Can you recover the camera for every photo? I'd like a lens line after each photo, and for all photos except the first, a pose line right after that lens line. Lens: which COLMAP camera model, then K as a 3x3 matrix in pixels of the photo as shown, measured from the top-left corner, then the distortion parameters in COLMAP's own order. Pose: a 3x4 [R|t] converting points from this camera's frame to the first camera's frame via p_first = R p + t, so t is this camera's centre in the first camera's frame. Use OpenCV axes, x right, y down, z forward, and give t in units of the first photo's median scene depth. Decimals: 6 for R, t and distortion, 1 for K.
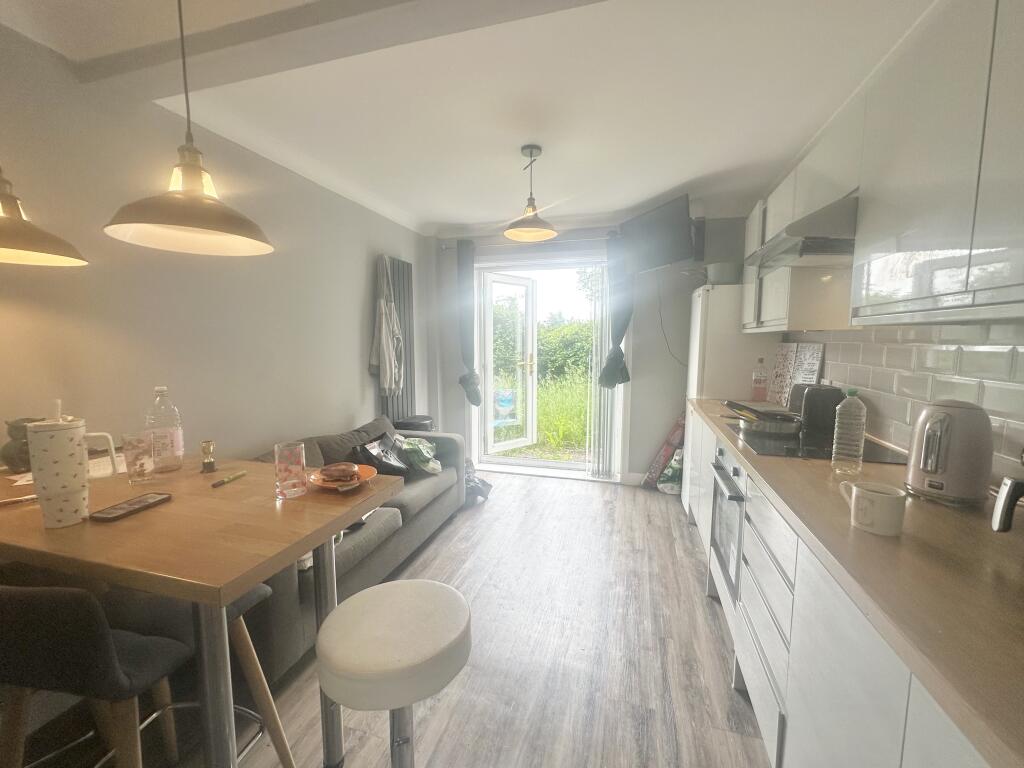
lens RADIAL K [[413.7, 0, 512.9], [0, 413.7, 382.5], [0, 0, 1]] dist [-0.003574, 0.000500]
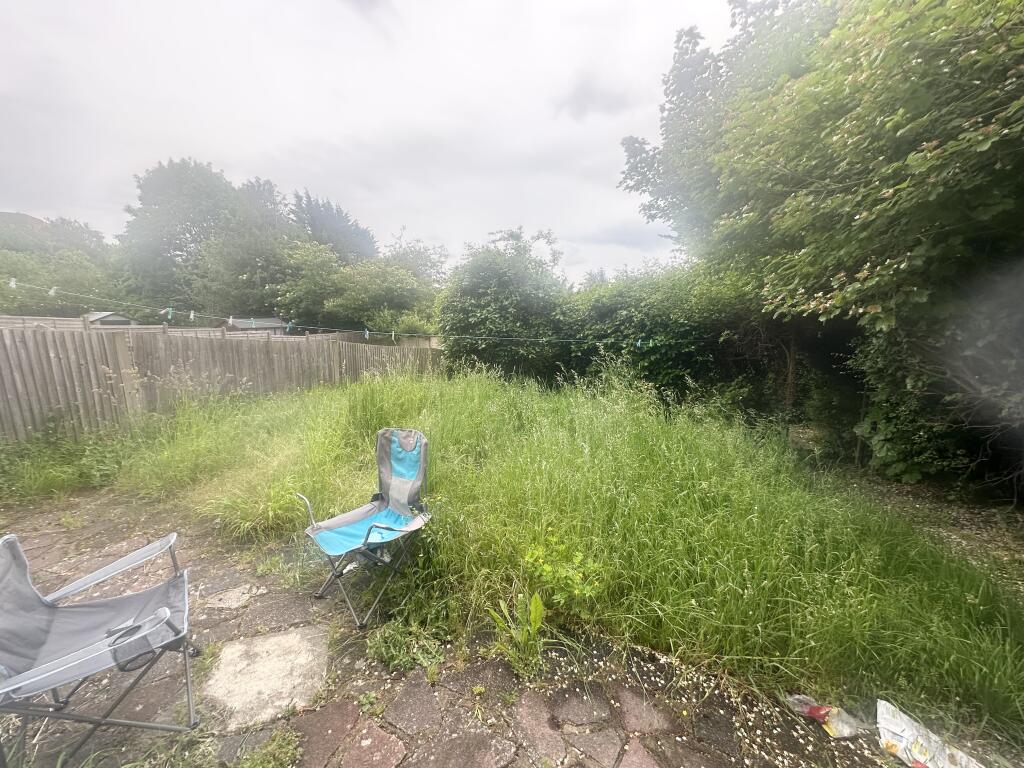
lens RADIAL K [[413.7, 0, 511.8], [0, 413.7, 388.5], [0, 0, 1]] dist [-0.003574, 0.000500]
pose [[0.993705, 0.028901, -0.108236, 0.067599], [-0.019856, 0.996291, 0.083732, -0.031430], [0.110255, -0.081055, 0.990593, 0.386367]]
